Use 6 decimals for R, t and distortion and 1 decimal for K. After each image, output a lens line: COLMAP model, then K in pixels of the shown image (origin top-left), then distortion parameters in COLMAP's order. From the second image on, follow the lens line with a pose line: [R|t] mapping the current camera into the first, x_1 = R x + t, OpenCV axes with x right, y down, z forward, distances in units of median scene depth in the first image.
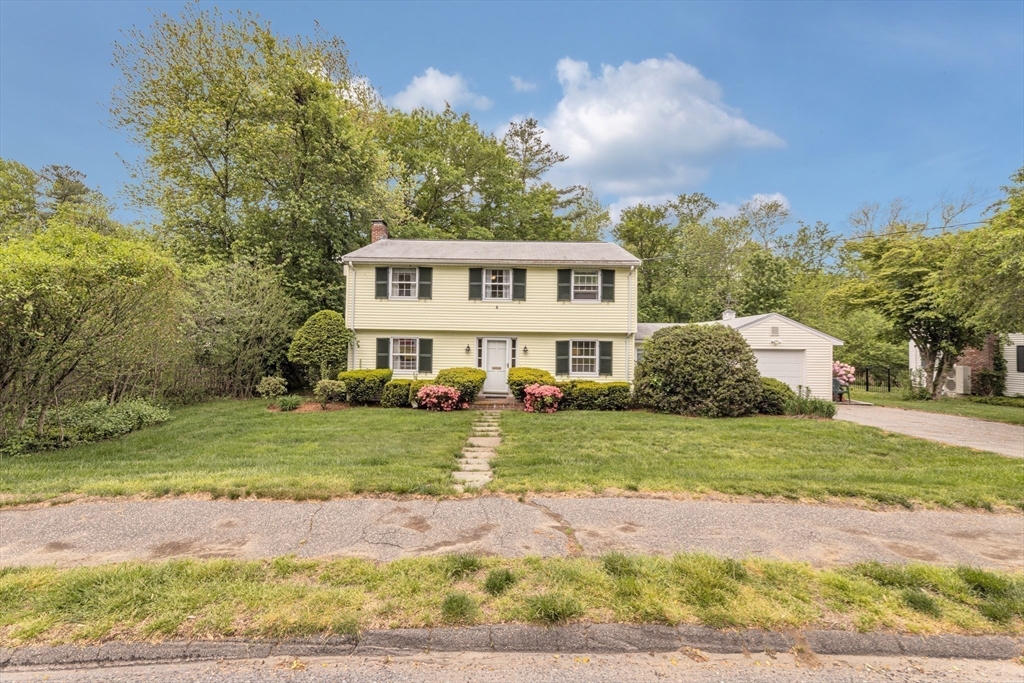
lens RADIAL K [[414.0, 0, 506.8], [0, 414.0, 327.9], [0, 0, 1]] dist [-0.000061, -0.000025]
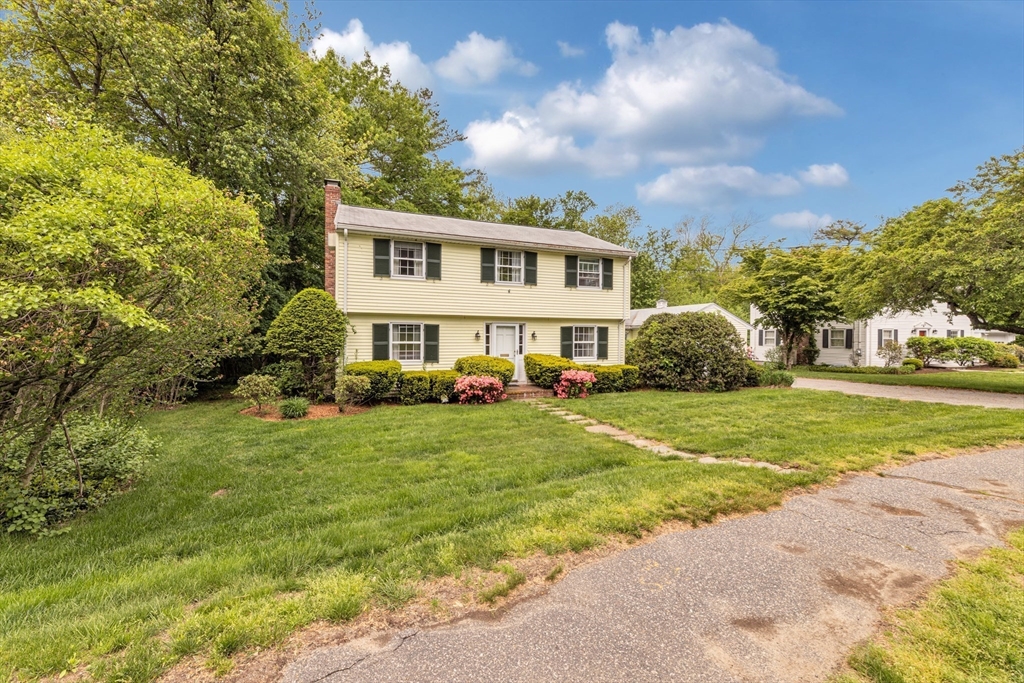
lens RADIAL K [[414.0, 0, 517.6], [0, 414.0, 332.2], [0, 0, 1]] dist [-0.000061, -0.000025]
pose [[0.921975, -0.006698, 0.387191, -0.369688], [-0.011212, 0.998970, 0.043979, 0.001628], [-0.387087, -0.044889, 0.920950, 0.114212]]
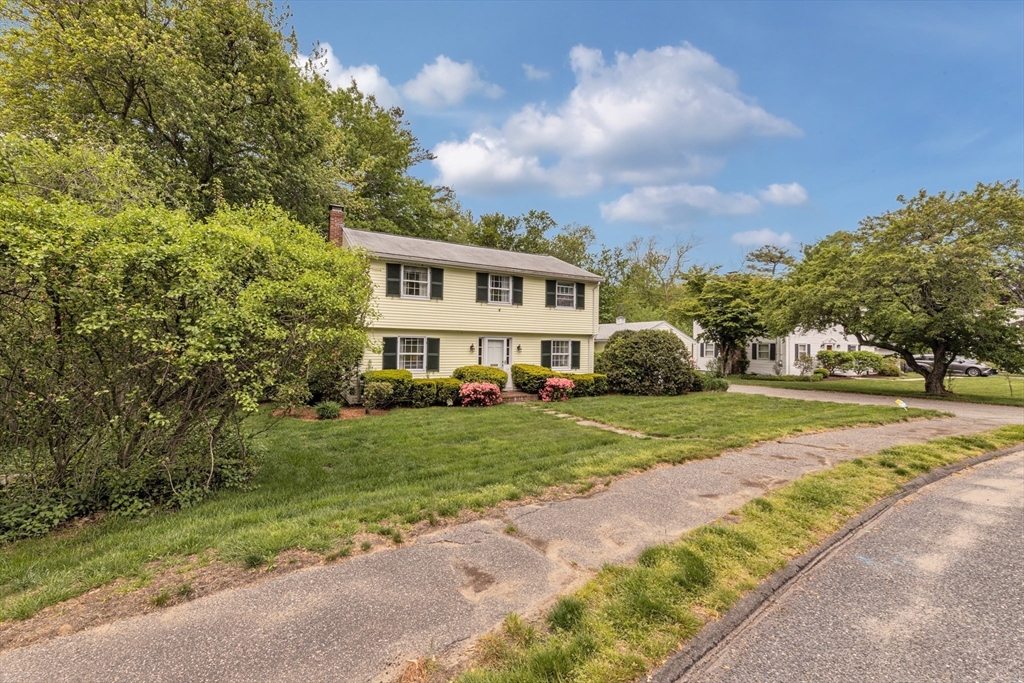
lens RADIAL K [[414.0, 0, 519.3], [0, 414.0, 331.3], [0, 0, 1]] dist [-0.000061, -0.000025]
pose [[0.869652, 0.013792, 0.493473, -0.514328], [-0.025311, 0.999541, 0.016670, -0.013050], [-0.493017, -0.026987, 0.869601, 0.016305]]
